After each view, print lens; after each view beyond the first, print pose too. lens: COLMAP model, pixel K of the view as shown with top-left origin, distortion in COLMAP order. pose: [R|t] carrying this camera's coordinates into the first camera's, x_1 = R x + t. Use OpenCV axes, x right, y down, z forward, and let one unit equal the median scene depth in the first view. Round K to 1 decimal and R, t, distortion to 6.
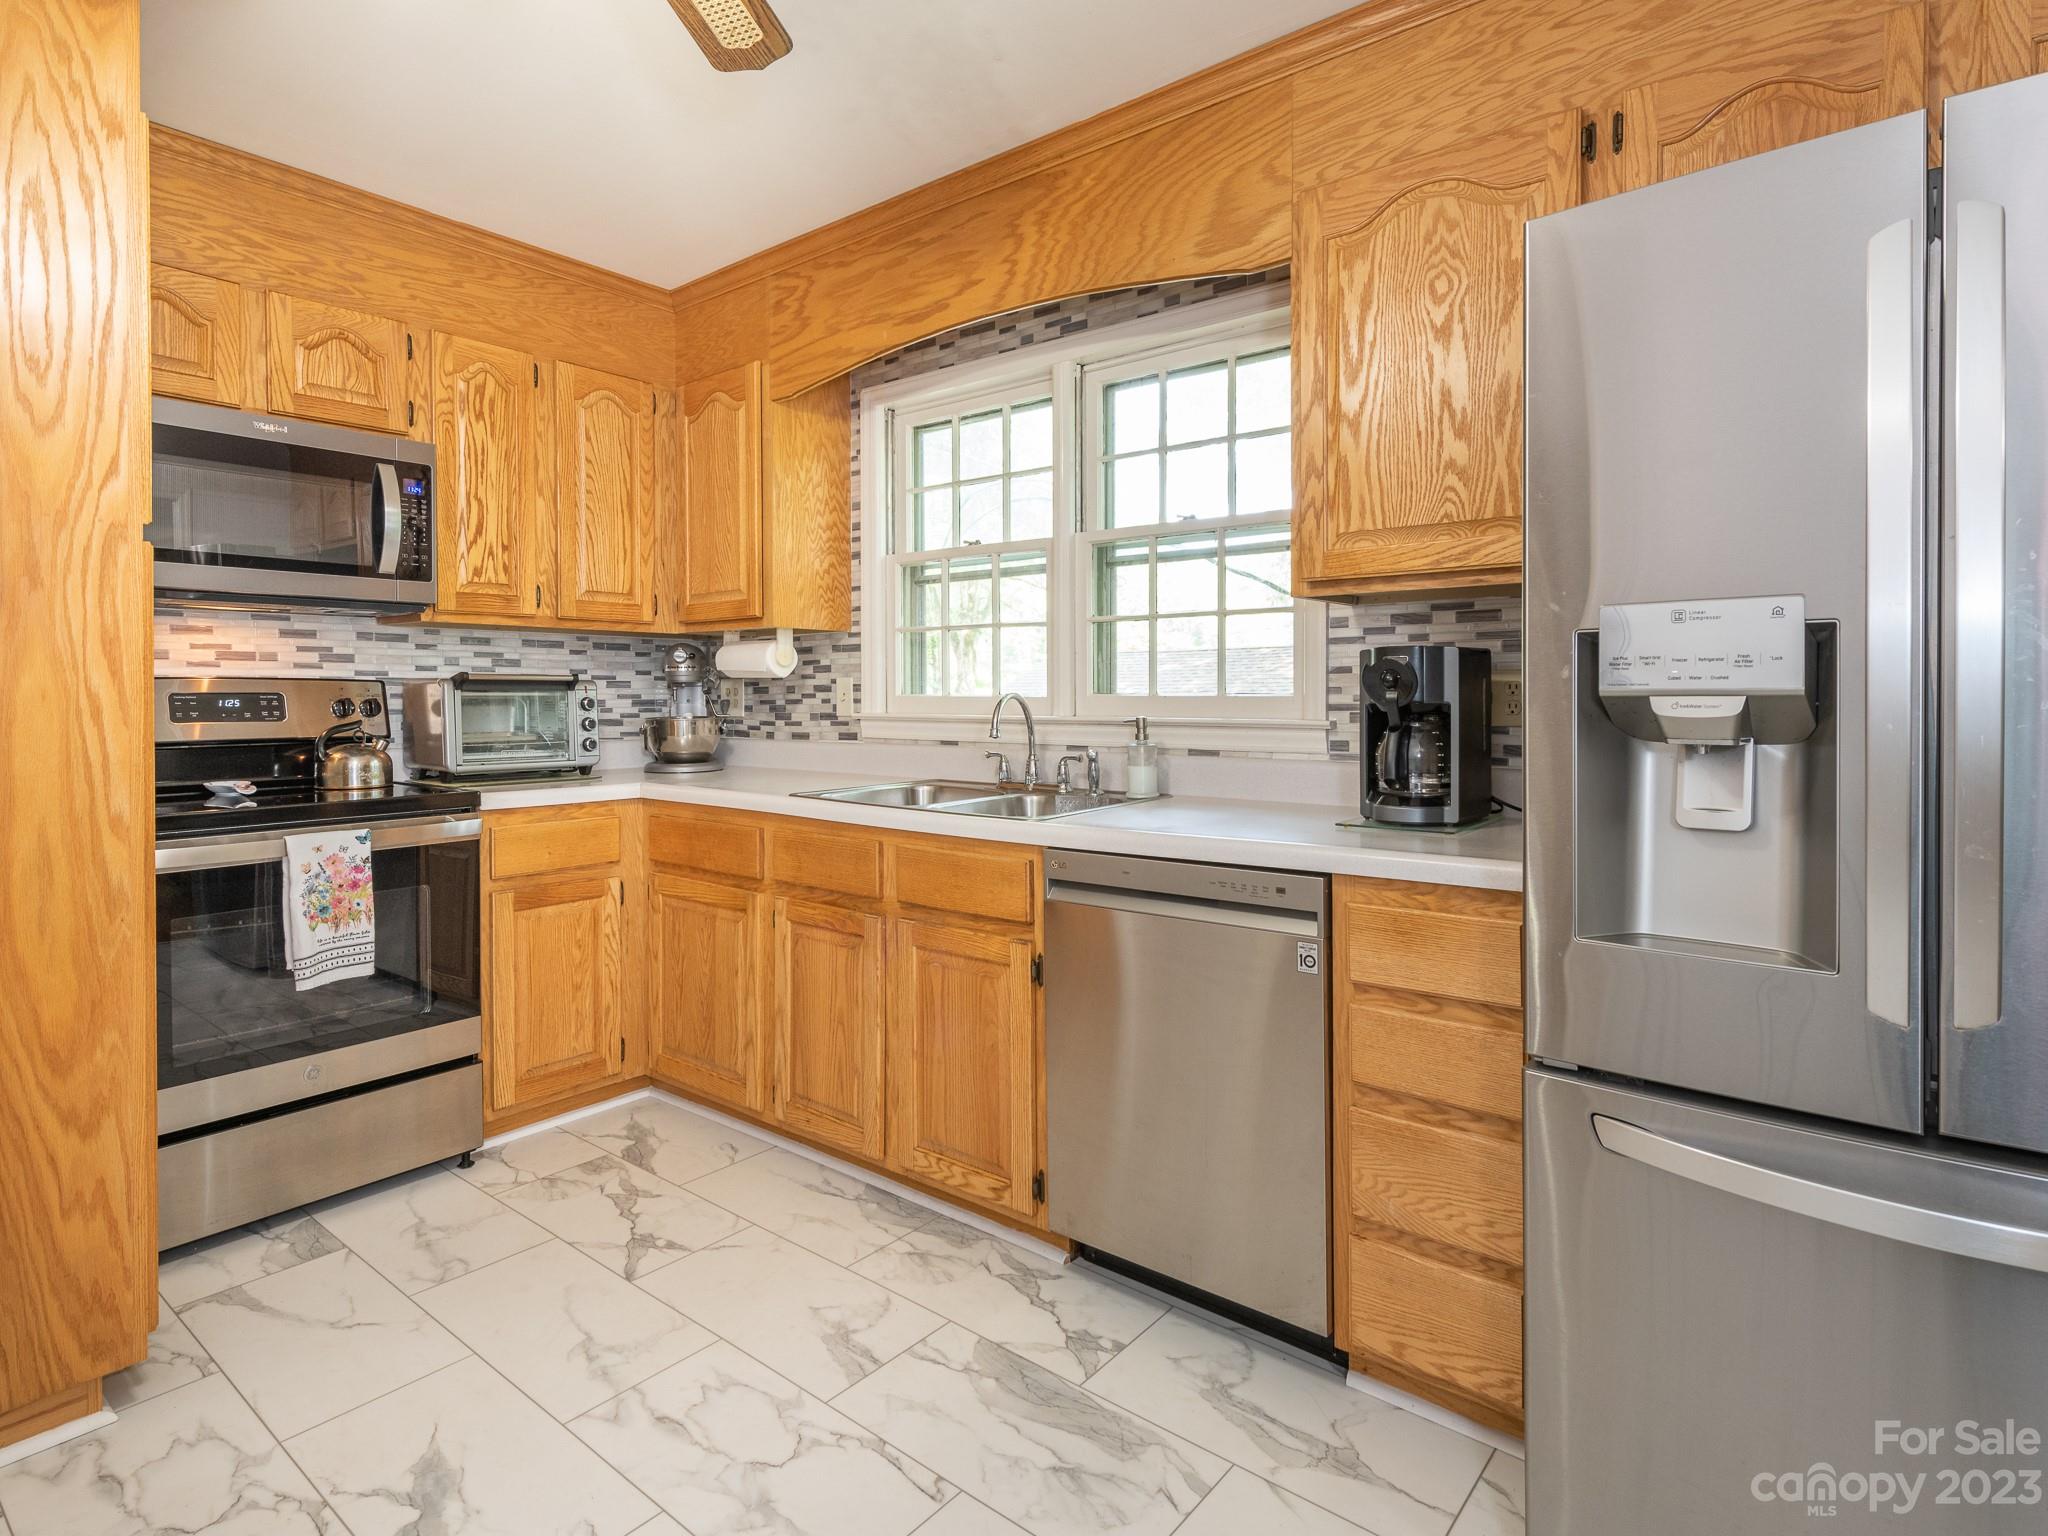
lens RADIAL K [[1165.4, 0, 867.4], [0, 1165.4, 719.2], [0, 0, 1]] dist [0.026588, -0.013243]
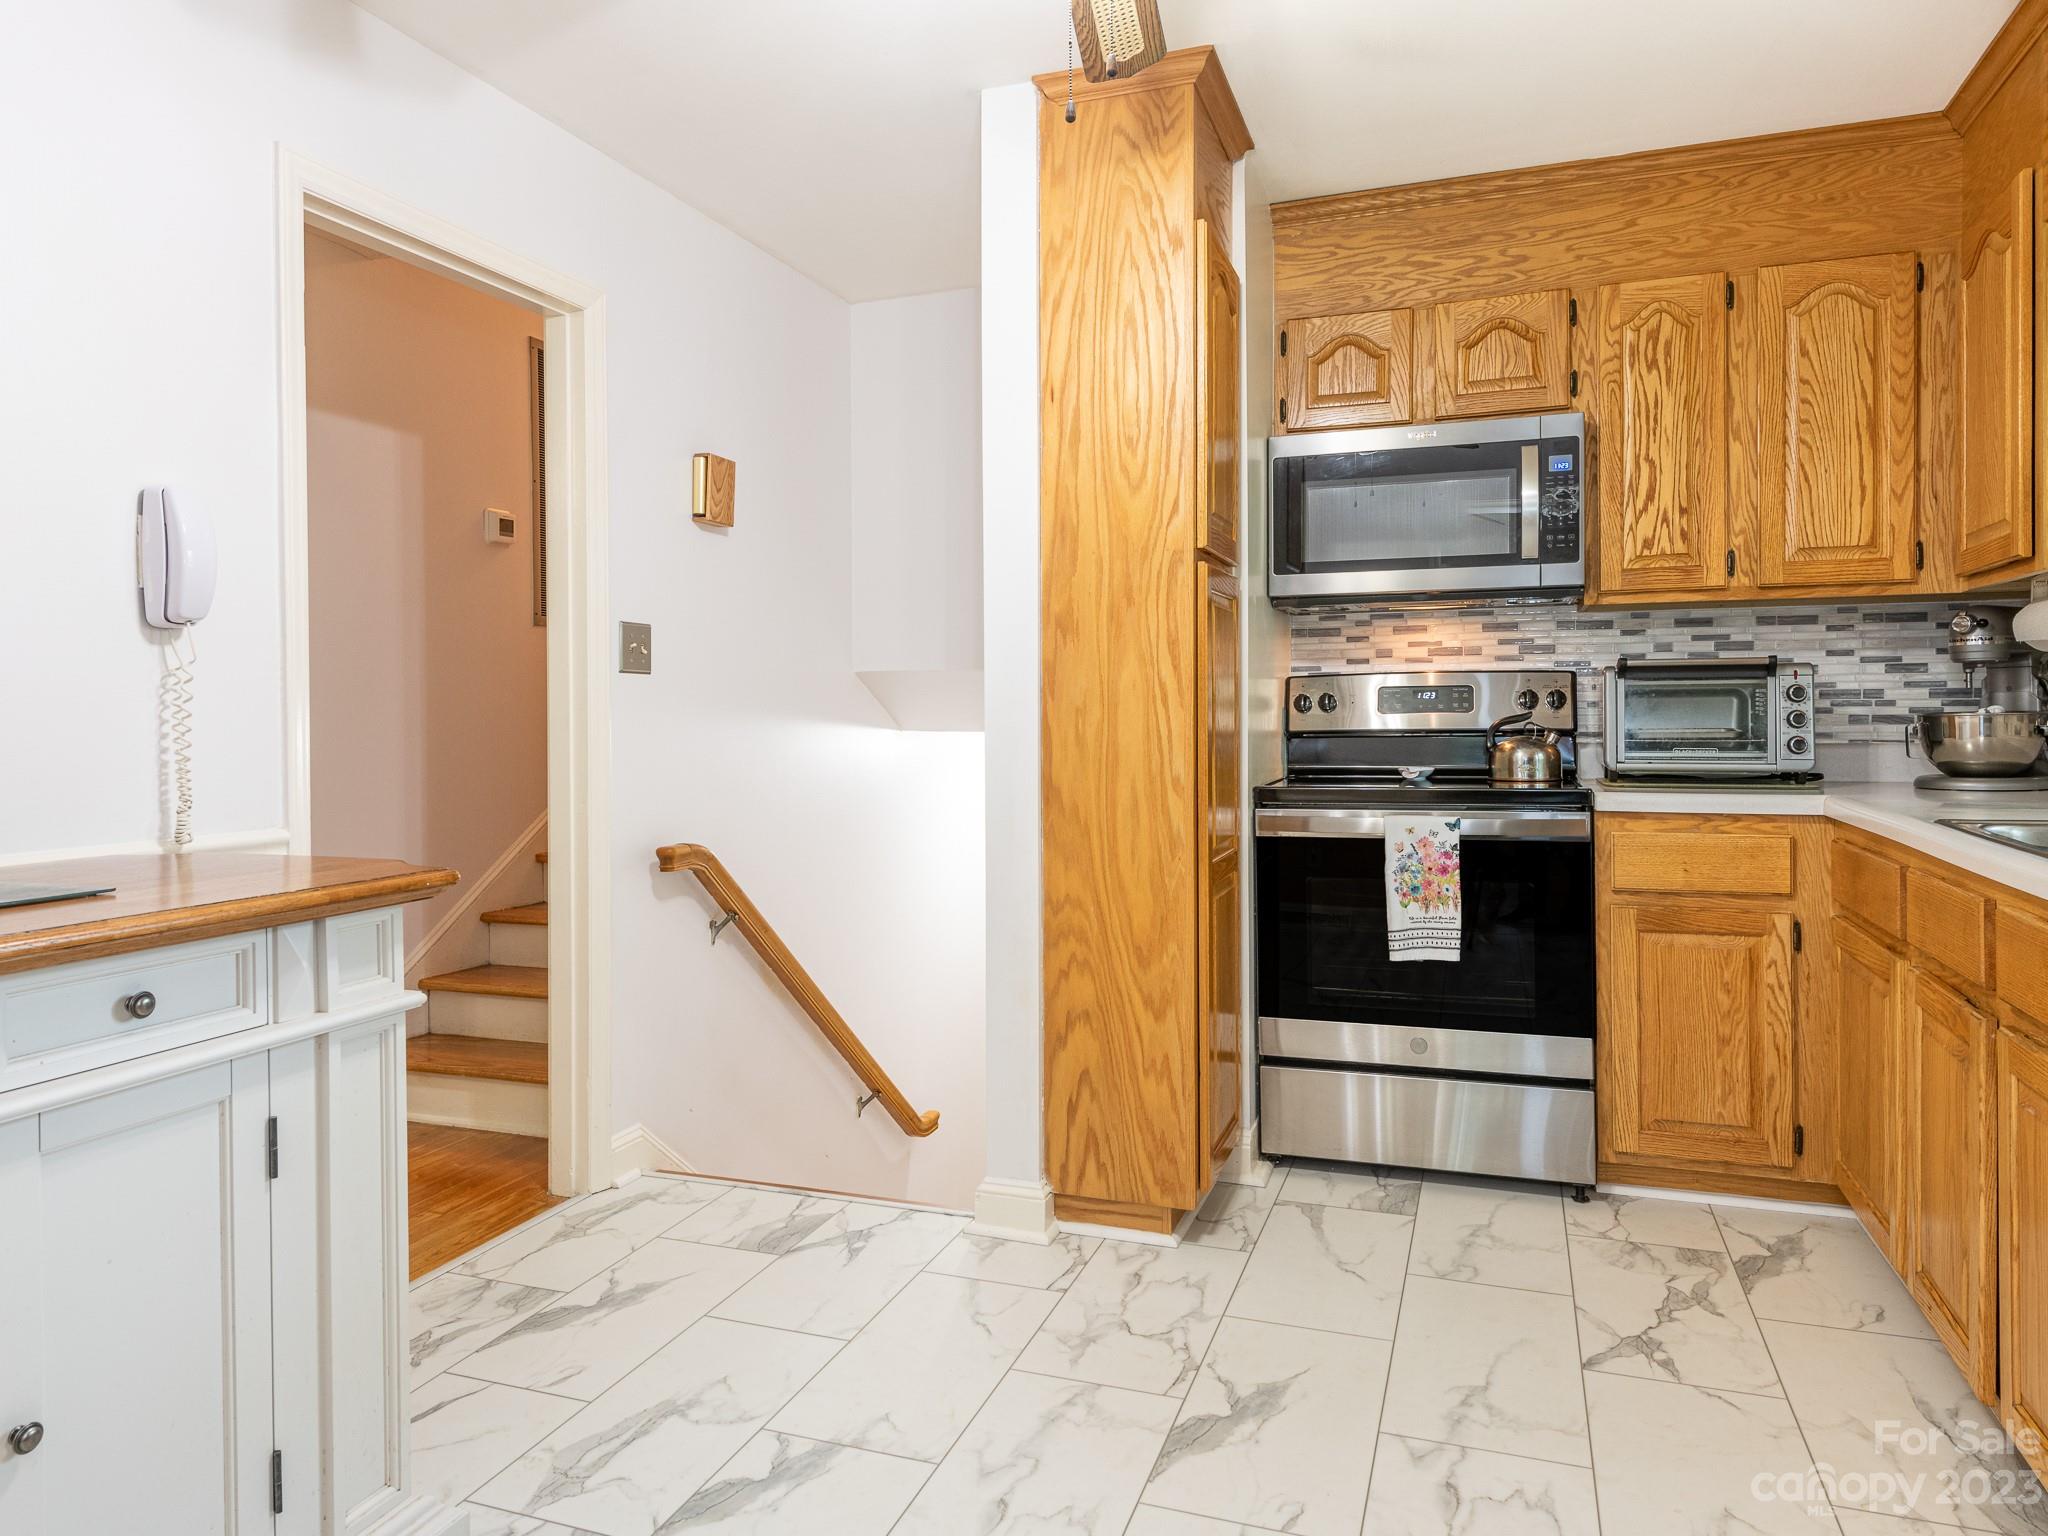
lens RADIAL K [[1238.2, 0, 1016.3], [0, 1238.2, 730.3], [0, 0, 1]] dist [0.020845, -0.004925]
pose [[0.379594, 0.017525, -0.924987, 0.377194], [-0.016739, 0.999787, 0.012073, 0.011769], [0.925002, 0.010900, 0.379807, 0.220928]]
